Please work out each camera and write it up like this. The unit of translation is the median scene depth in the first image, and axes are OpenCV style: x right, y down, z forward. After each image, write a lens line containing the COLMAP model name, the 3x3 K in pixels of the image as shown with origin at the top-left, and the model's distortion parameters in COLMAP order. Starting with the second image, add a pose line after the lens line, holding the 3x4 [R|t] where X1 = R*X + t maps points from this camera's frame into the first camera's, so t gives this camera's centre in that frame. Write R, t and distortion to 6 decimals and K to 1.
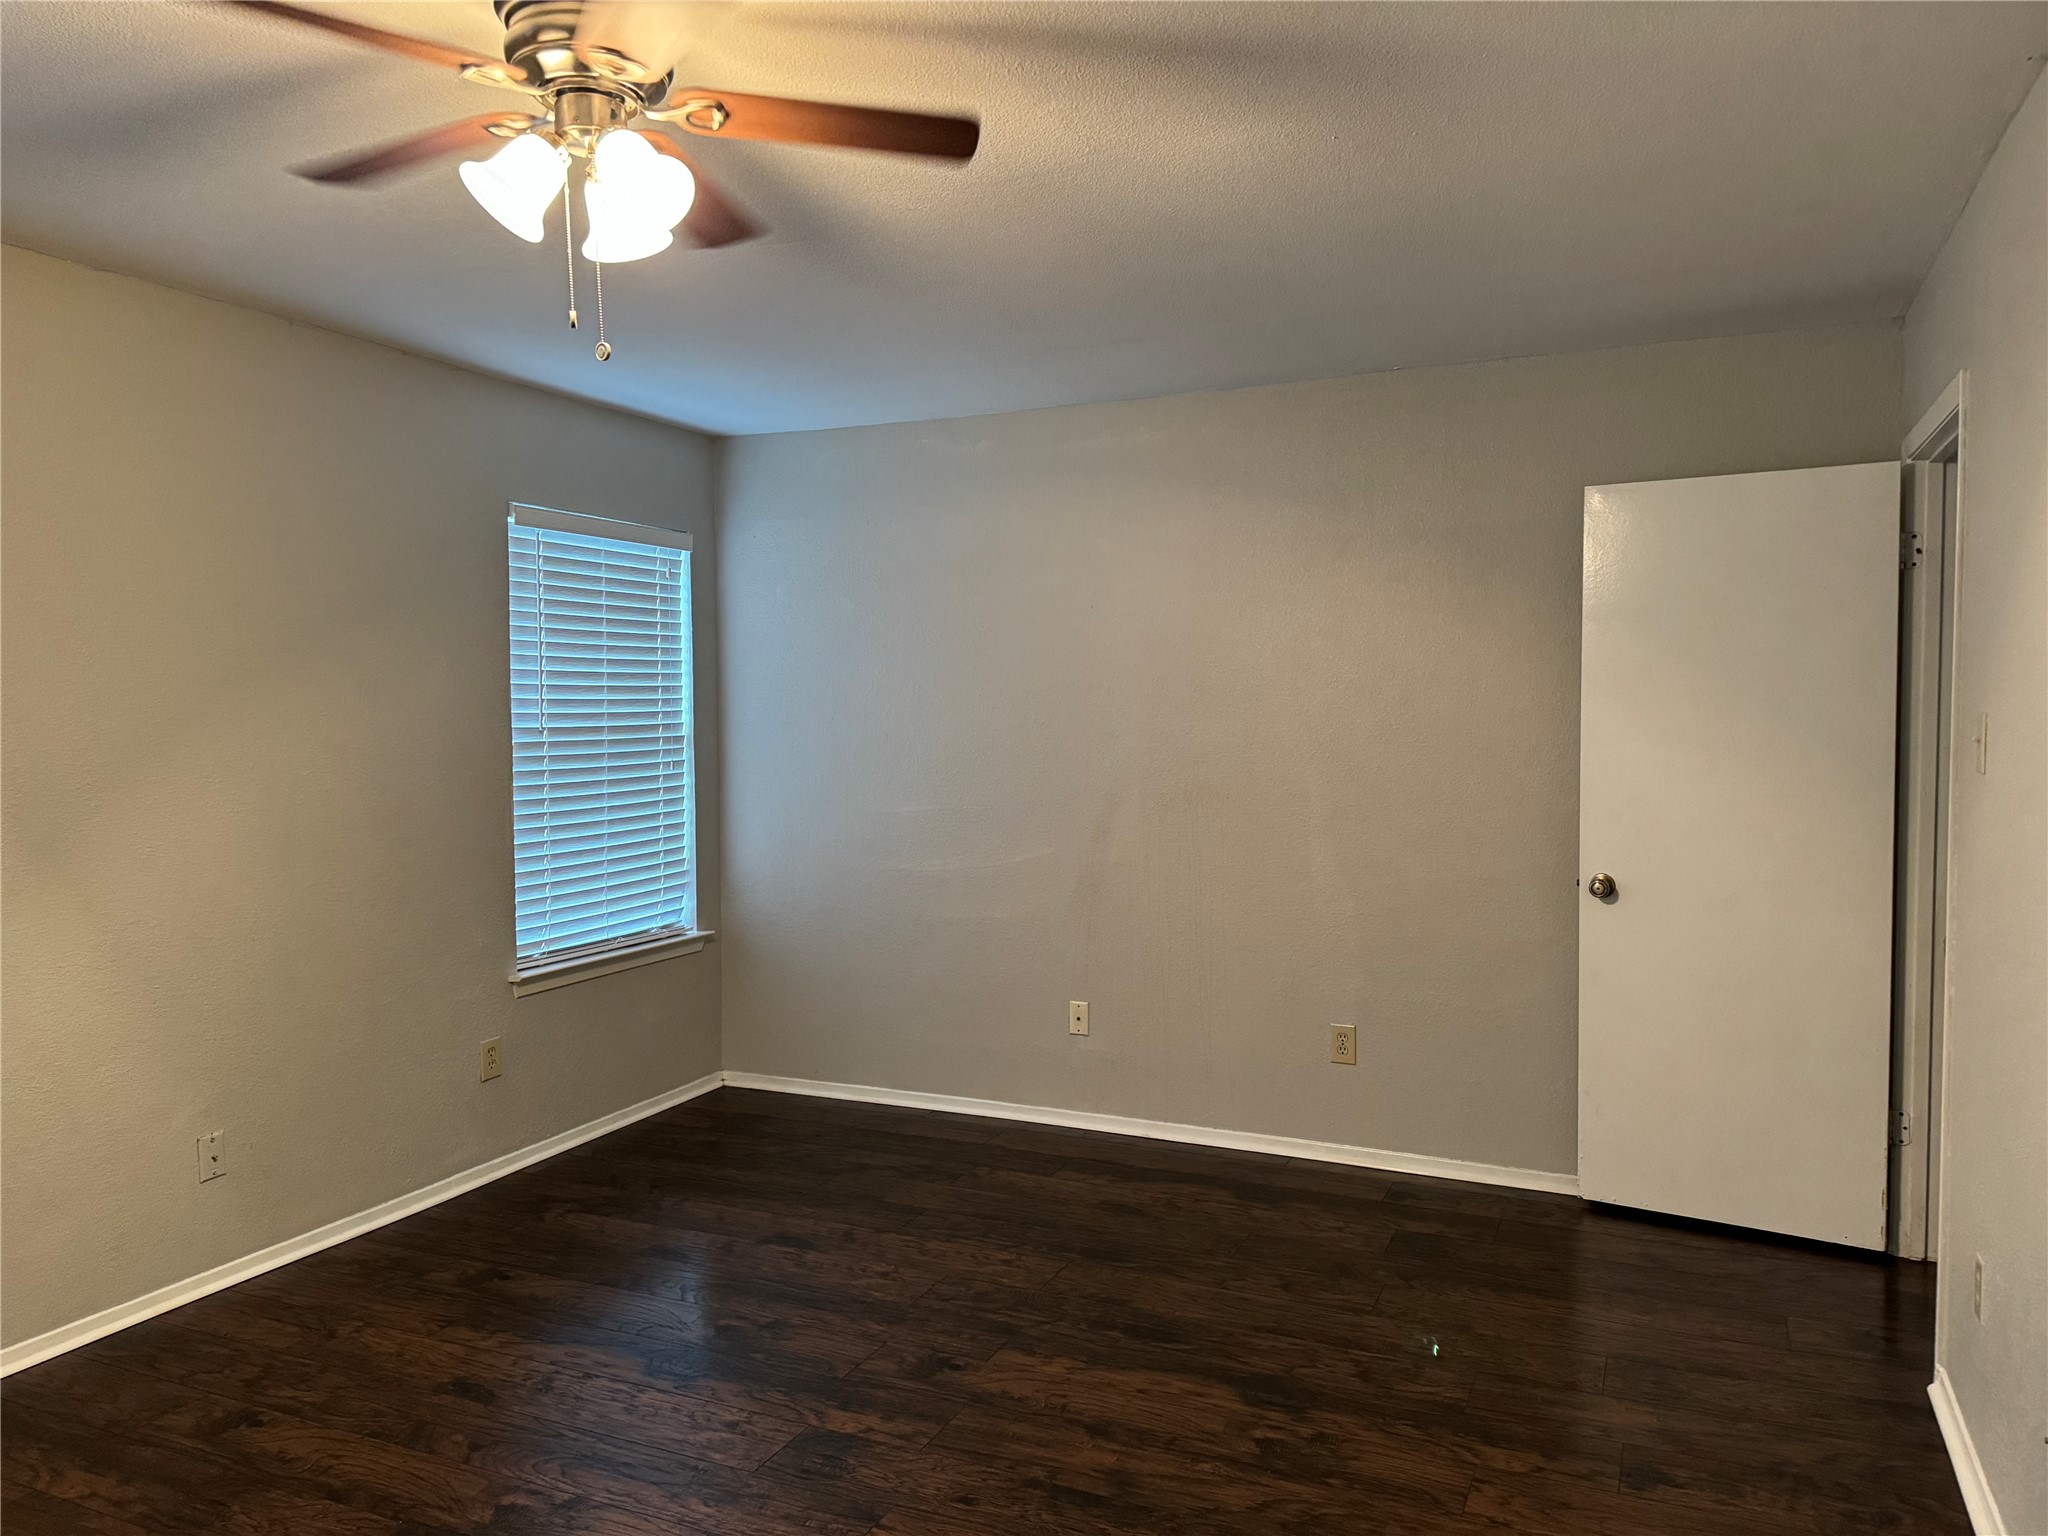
lens RADIAL K [[1438.7, 0, 1021.0], [0, 1438.7, 770.0], [0, 0, 1]] dist [0.006973, -0.011494]
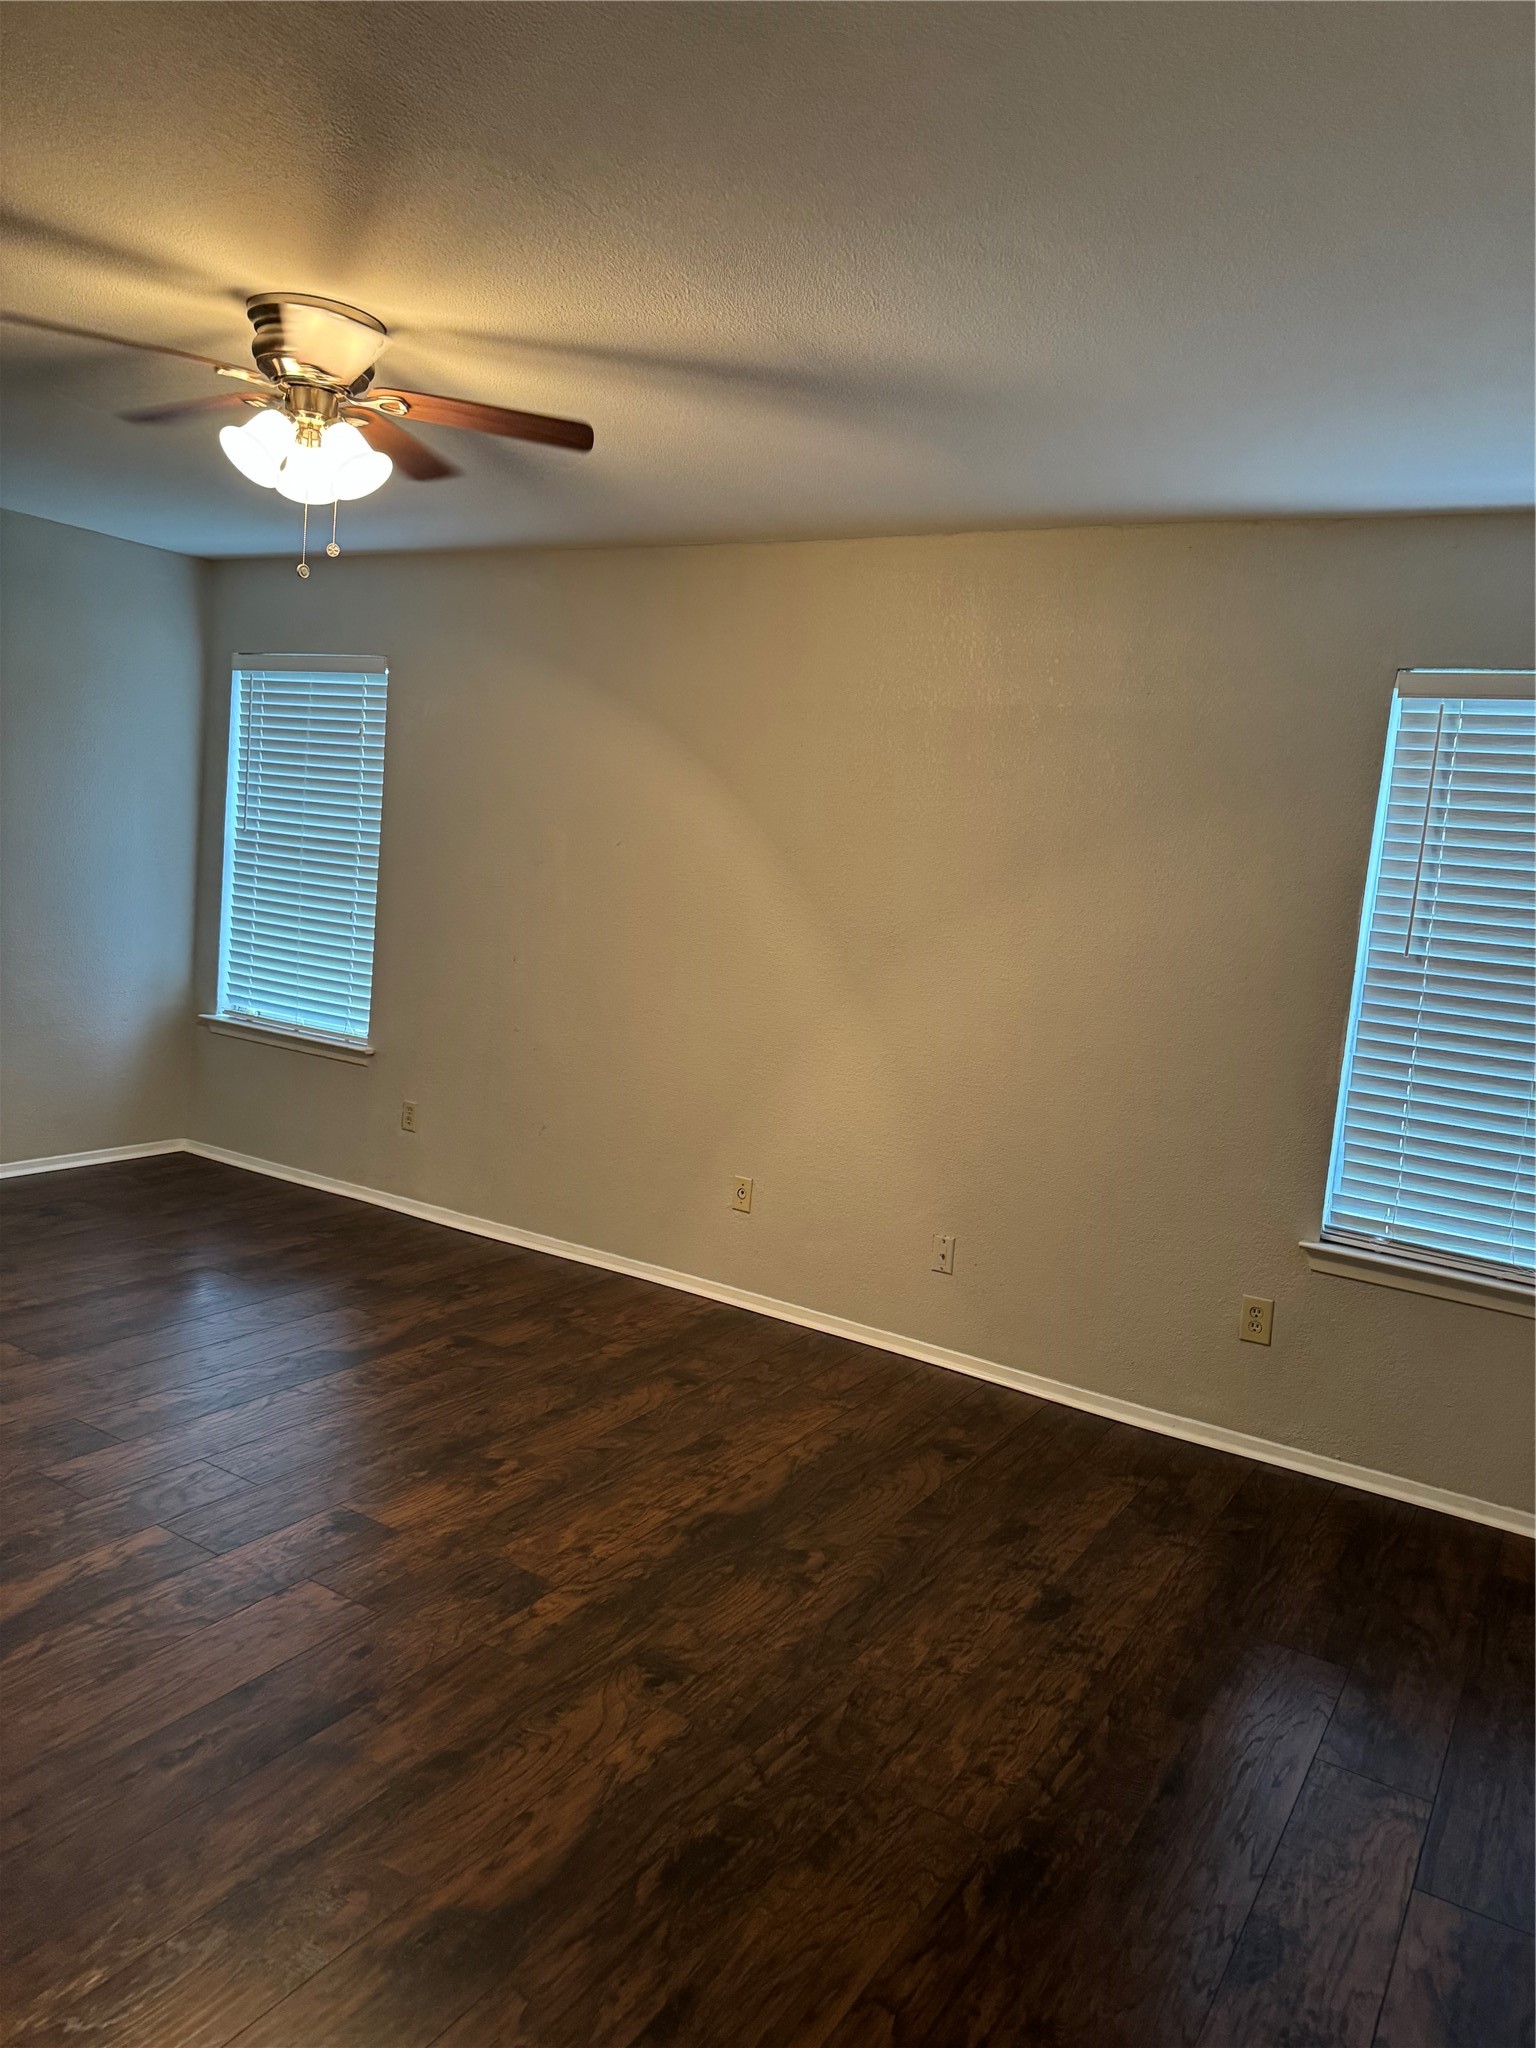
lens RADIAL K [[1438.7, 0, 764.9], [0, 1438.7, 1018.0], [0, 0, 1]] dist [0.006973, -0.011494]
pose [[-0.098708, 0.125193, -0.987210, 0.664013], [-0.149841, 0.978874, 0.139118, -0.072325], [0.983770, 0.161656, -0.077864, 0.999904]]
